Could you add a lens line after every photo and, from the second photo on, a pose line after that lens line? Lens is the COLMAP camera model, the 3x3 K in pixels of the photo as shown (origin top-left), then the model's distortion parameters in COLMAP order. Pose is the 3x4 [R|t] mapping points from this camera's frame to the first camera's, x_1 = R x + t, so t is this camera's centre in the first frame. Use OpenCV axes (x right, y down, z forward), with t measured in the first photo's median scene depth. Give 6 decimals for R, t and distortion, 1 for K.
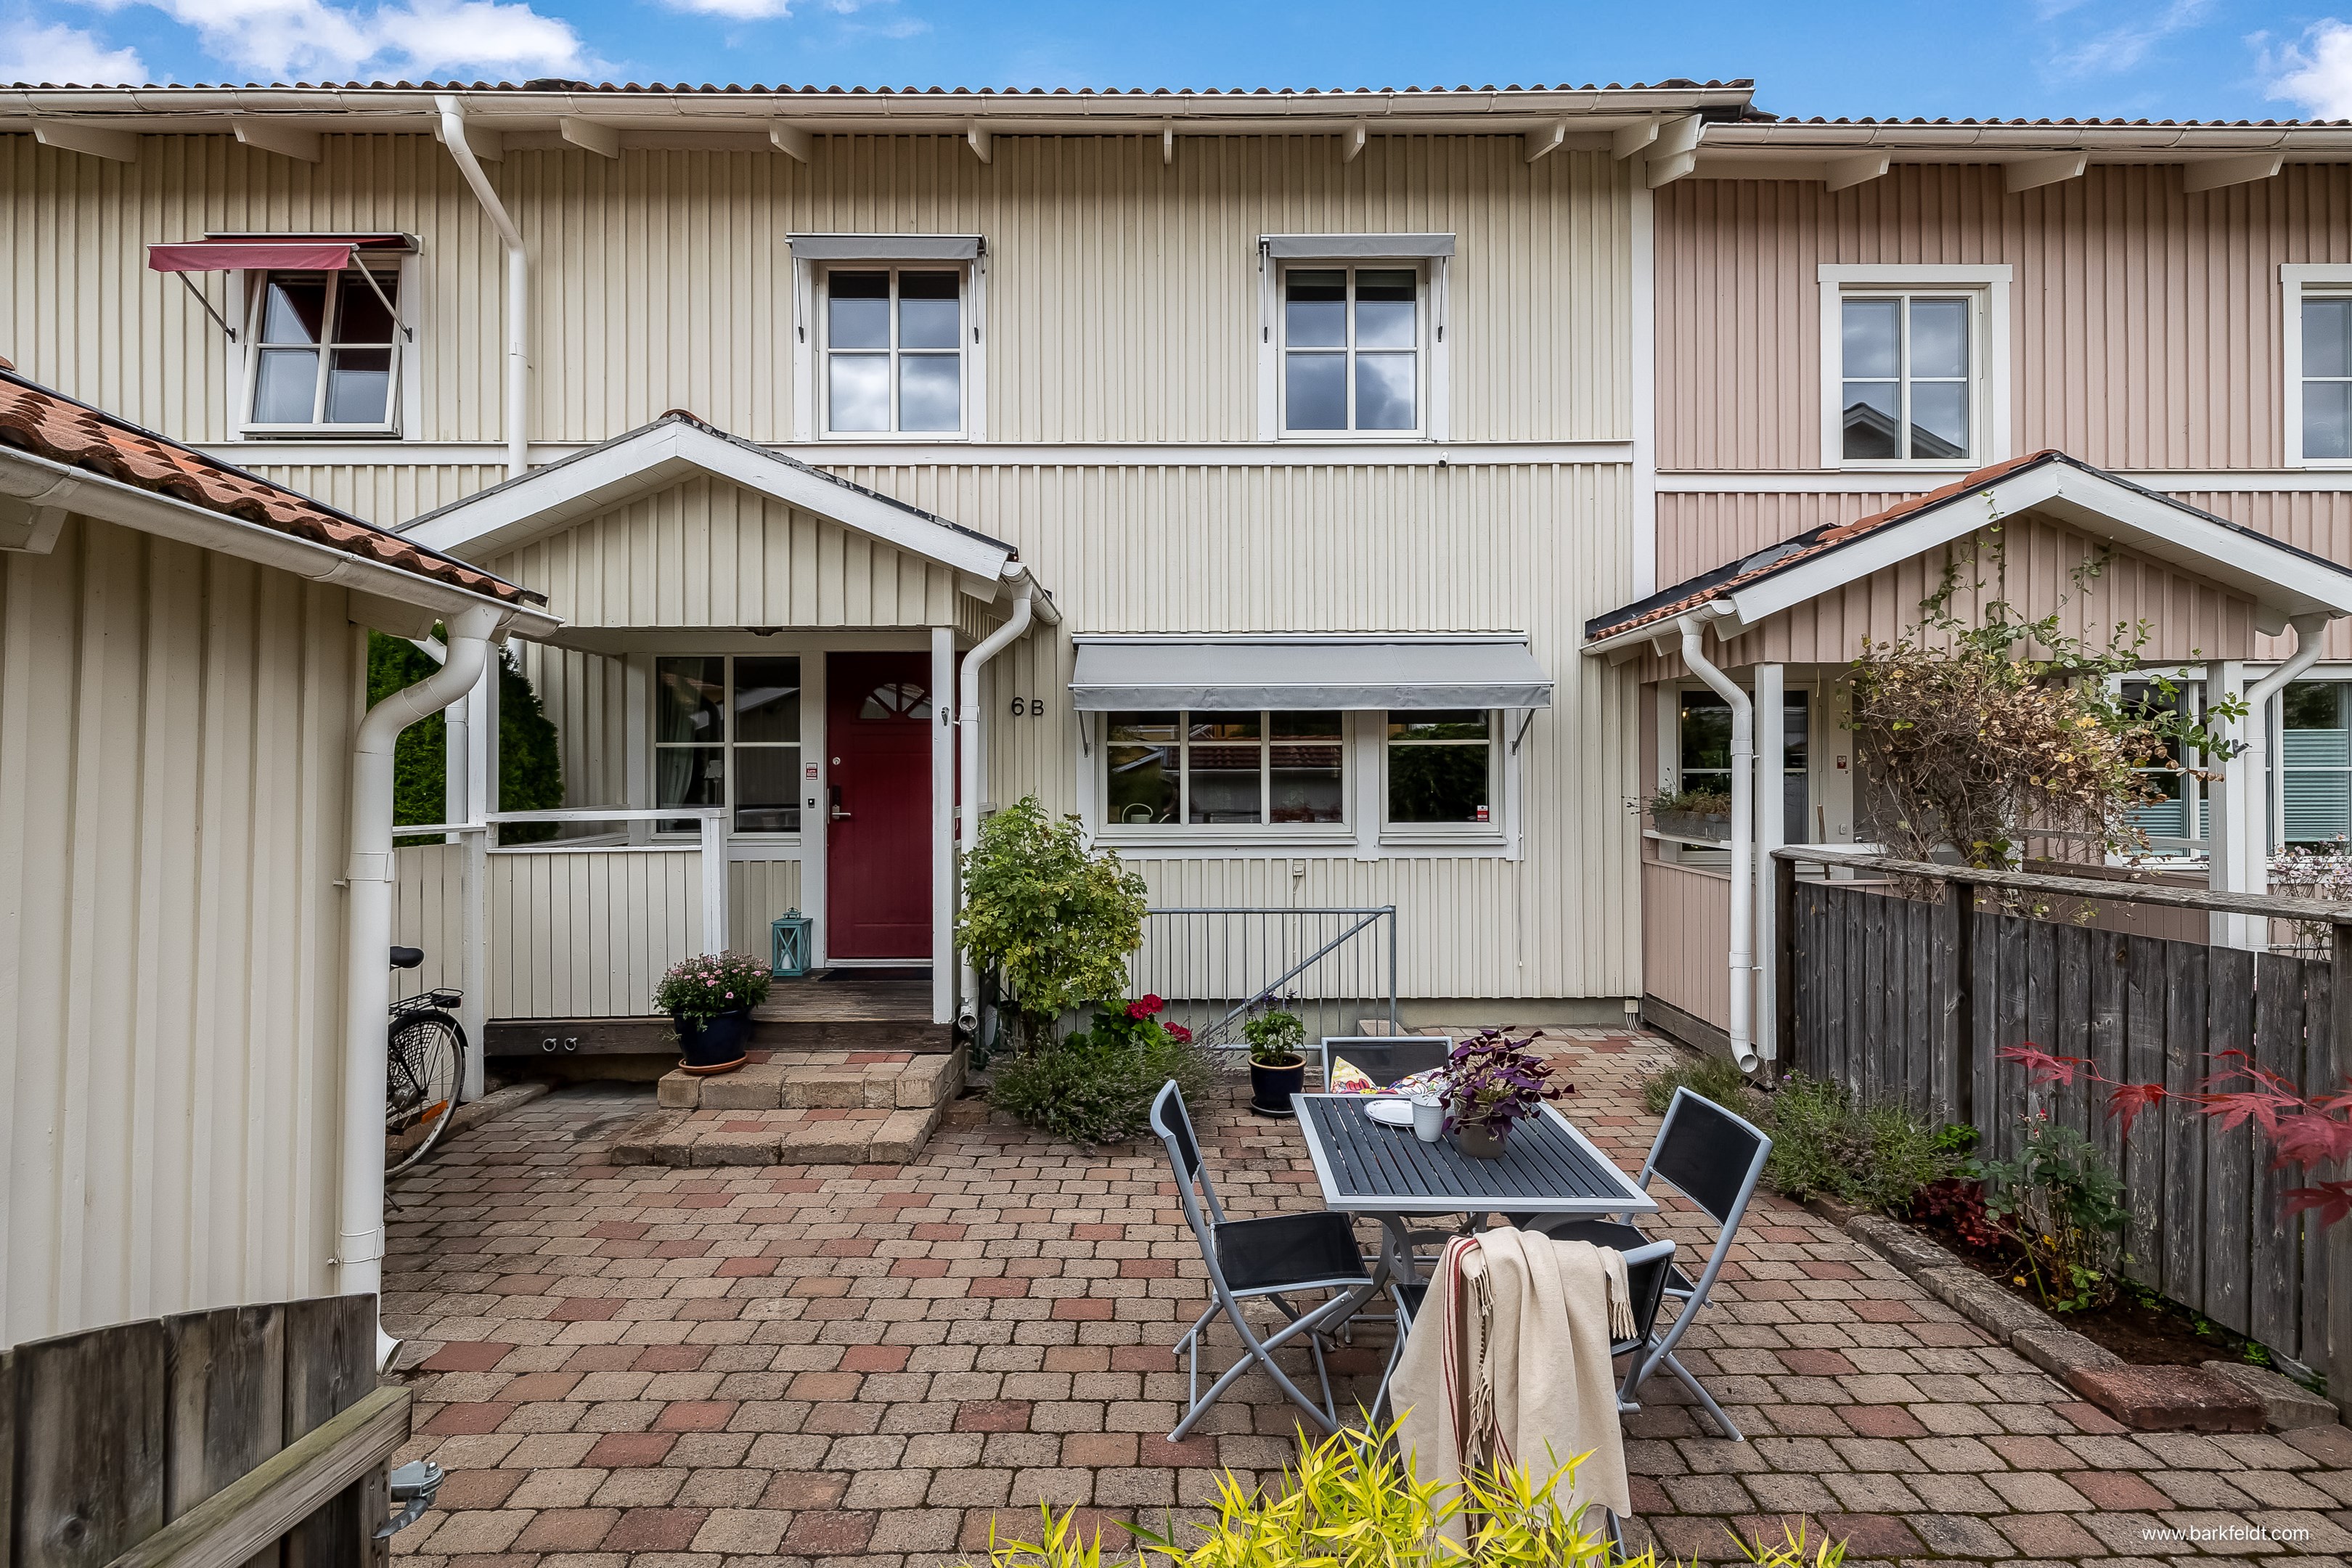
lens RADIAL K [[1019.6, 0, 1170.0], [0, 1019.6, 786.0], [0, 0, 1]] dist [0.003831, -0.000809]
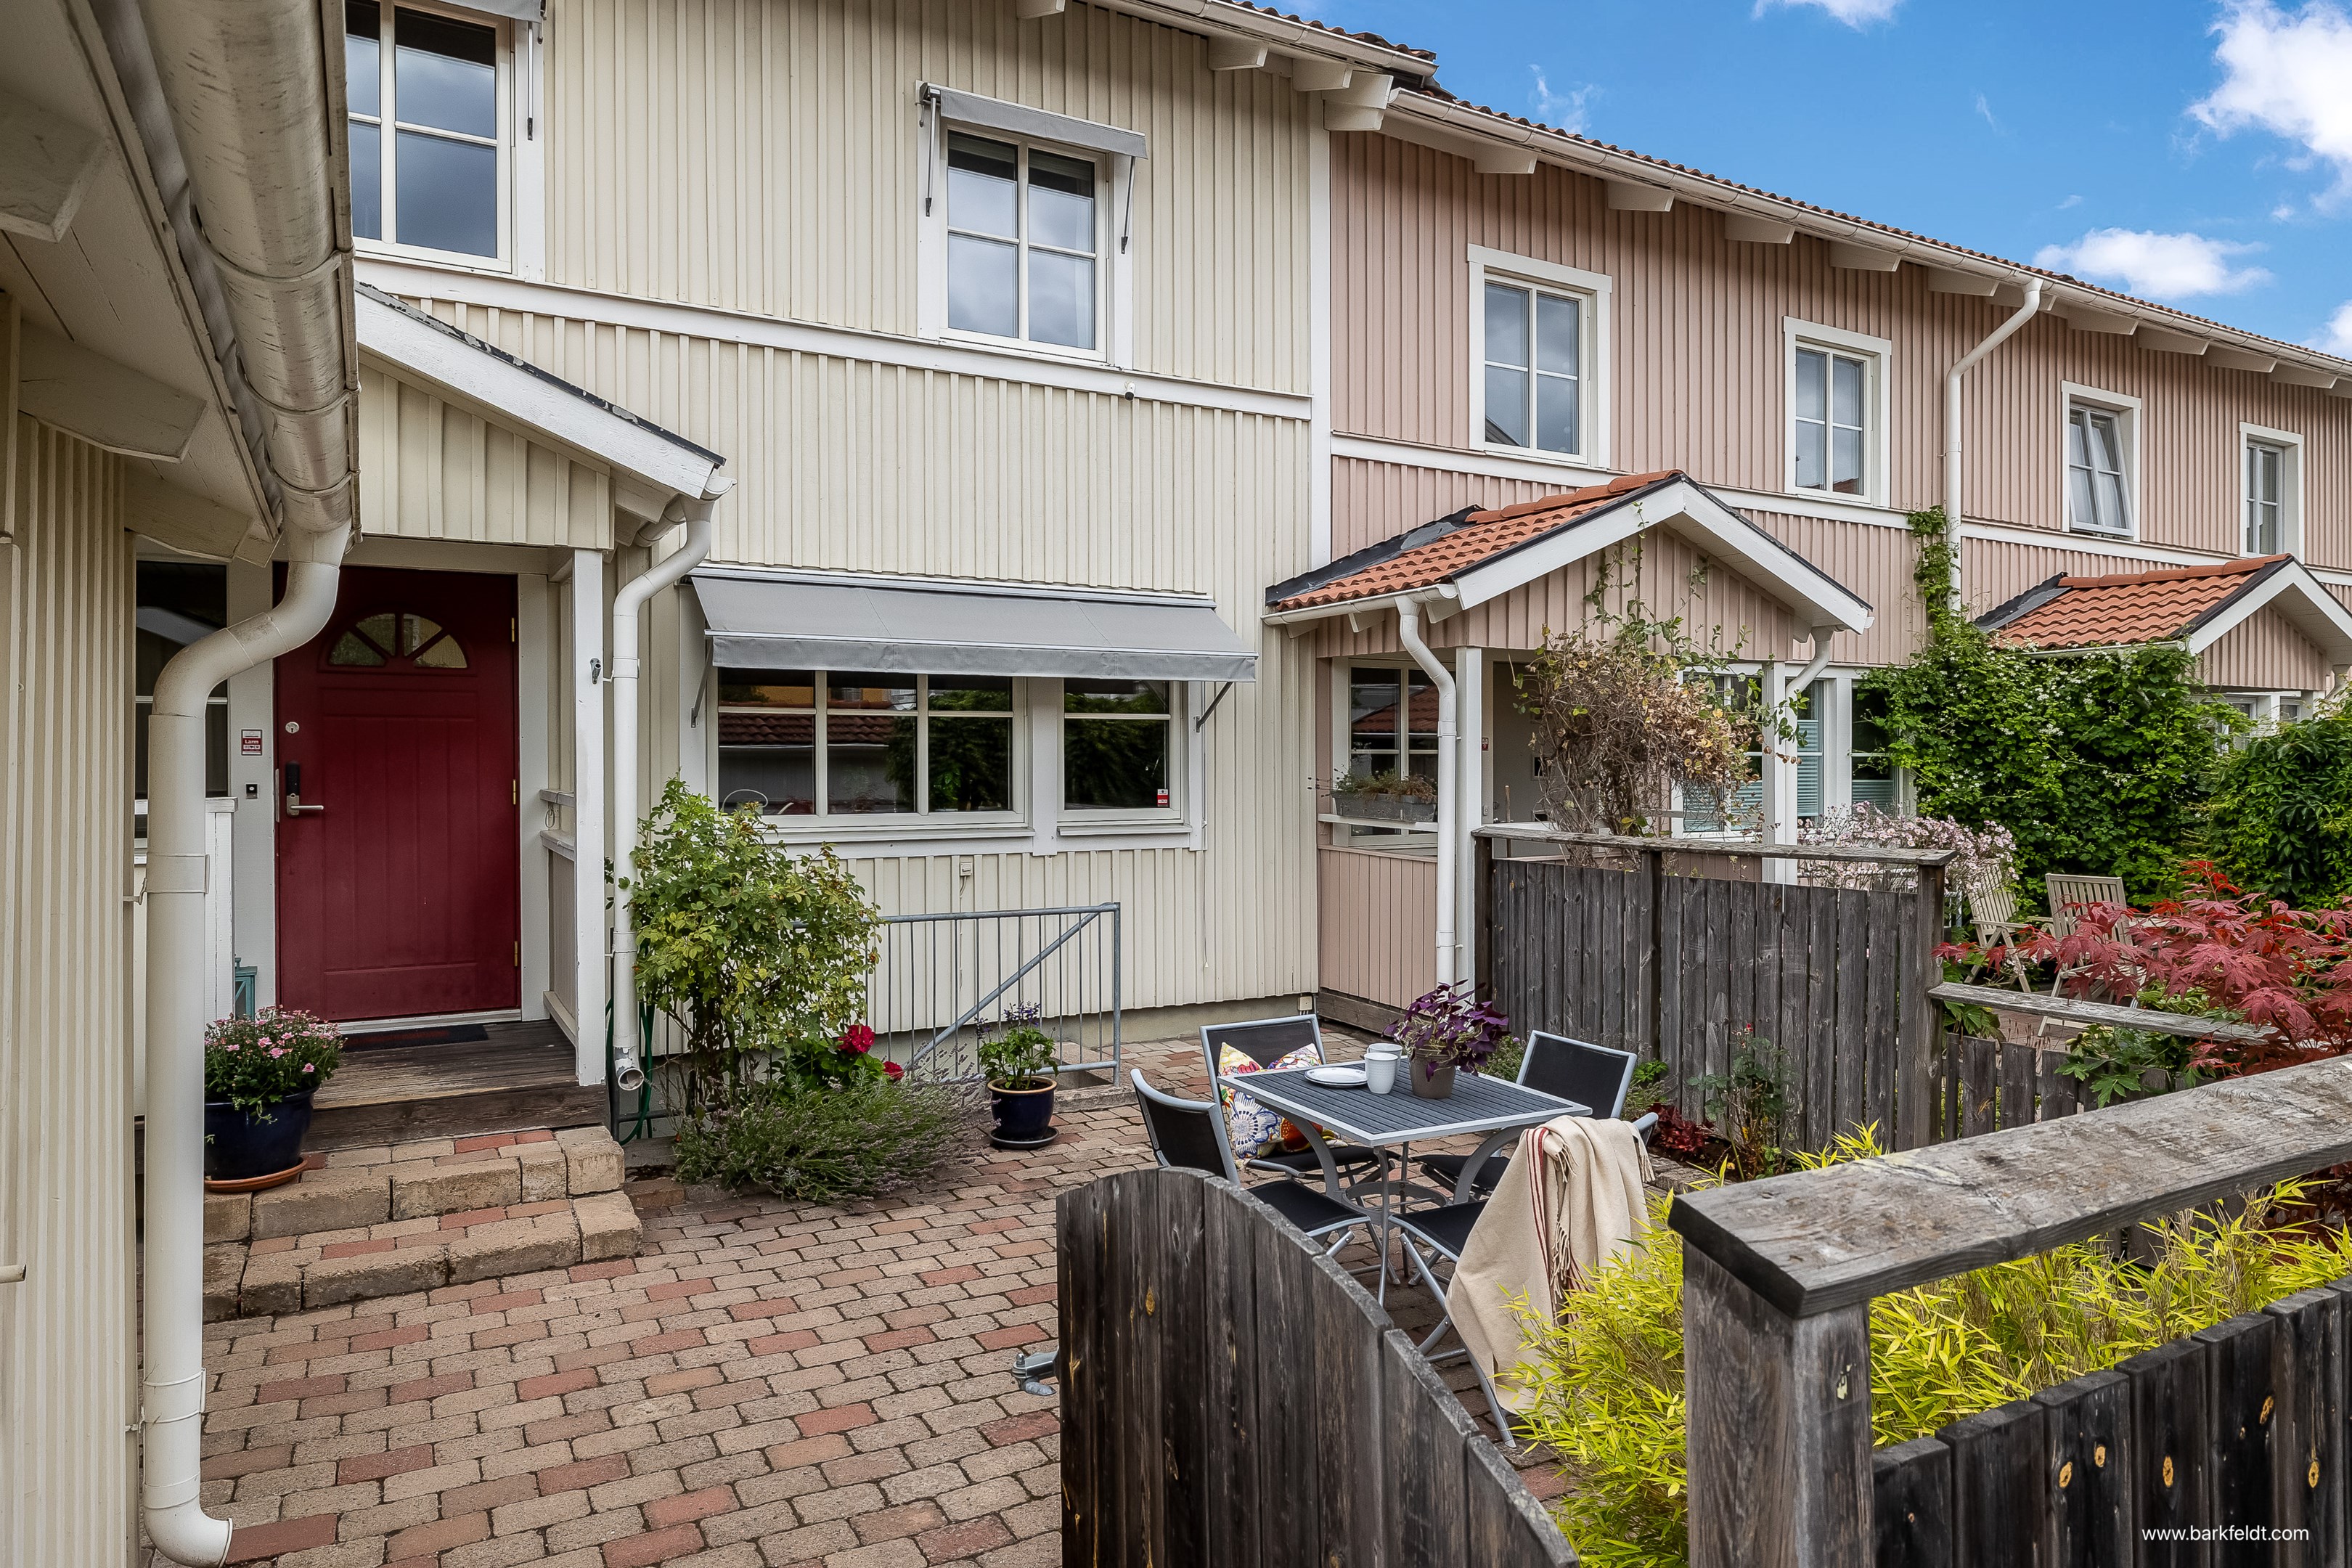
lens RADIAL K [[1435.7, 0, 1178.8], [0, 1435.7, 785.1], [0, 0, 1]] dist [0.000768, 0.000259]
pose [[0.877803, -0.004153, 0.479004, -0.314554], [-0.001343, 0.999937, 0.011130, 0.002163], [-0.479020, -0.010413, 0.877742, -0.108313]]
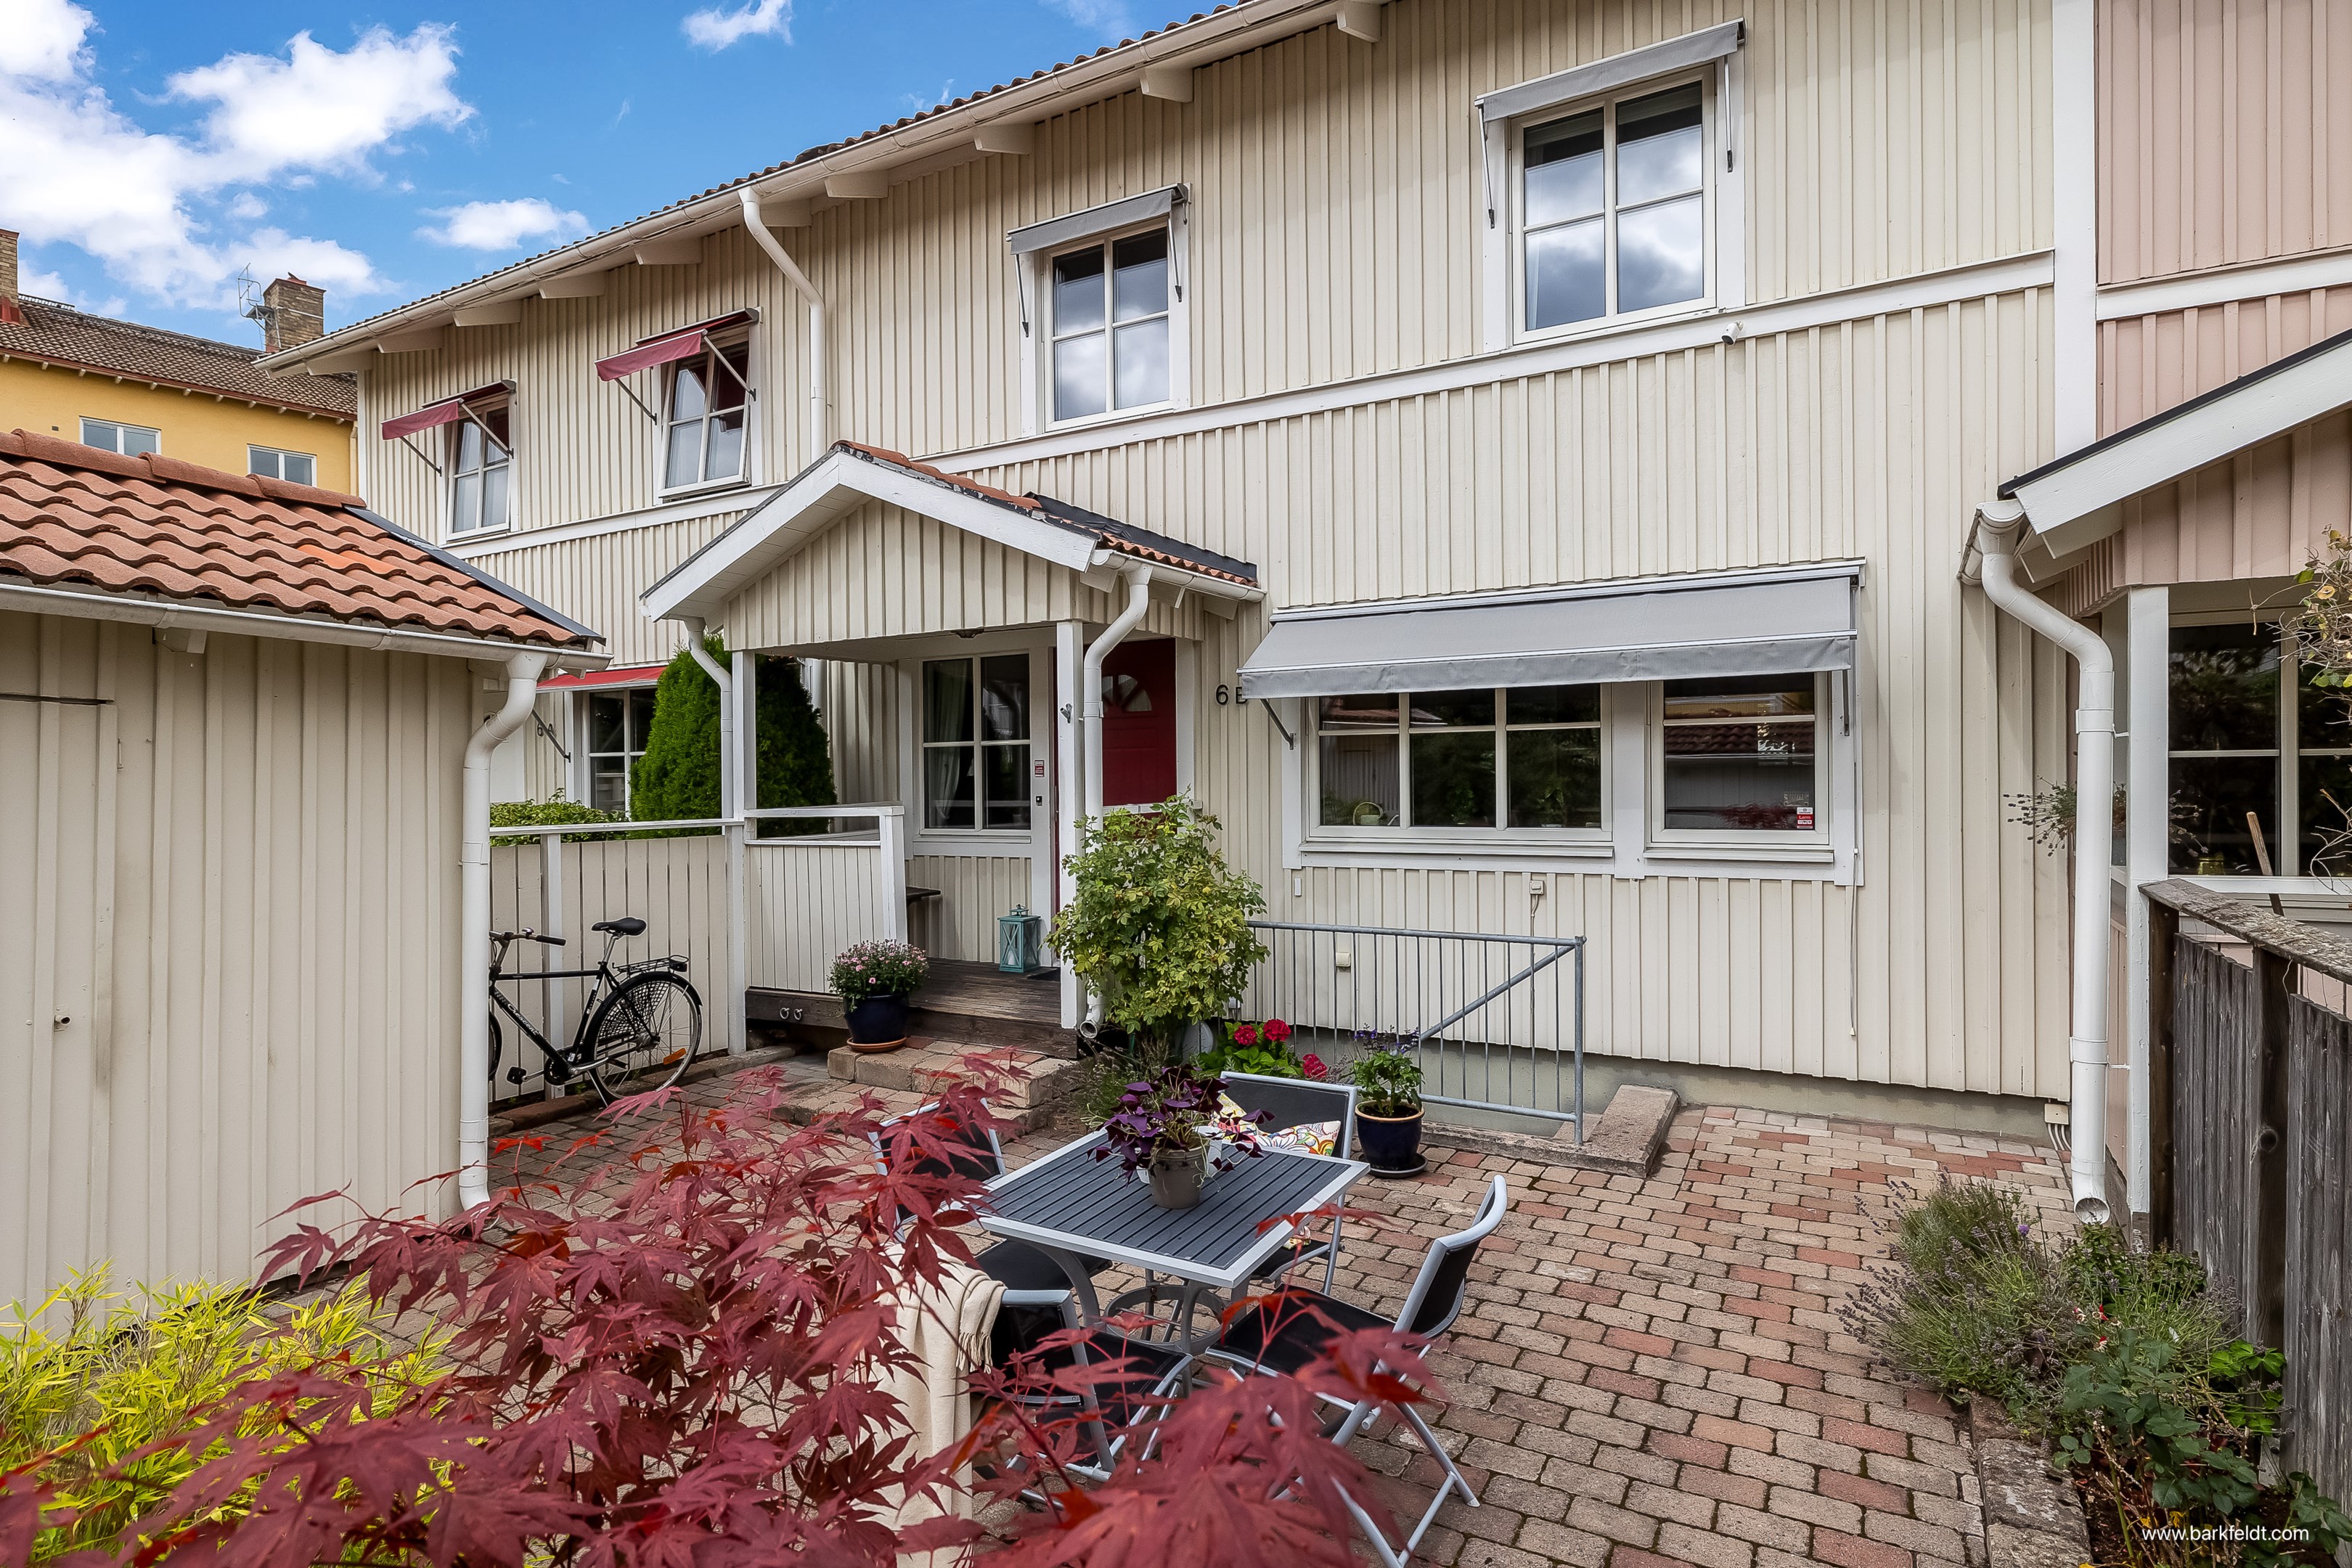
lens RADIAL K [[1206.0, 0, 1127.9], [0, 1206.0, 797.1], [0, 0, 1]] dist [-0.001498, -0.000013]
pose [[0.862301, 0.001638, -0.506394, 0.371243], [0.008048, 0.999824, 0.016939, -0.006859], [0.506333, -0.018682, 0.862136, 0.033743]]
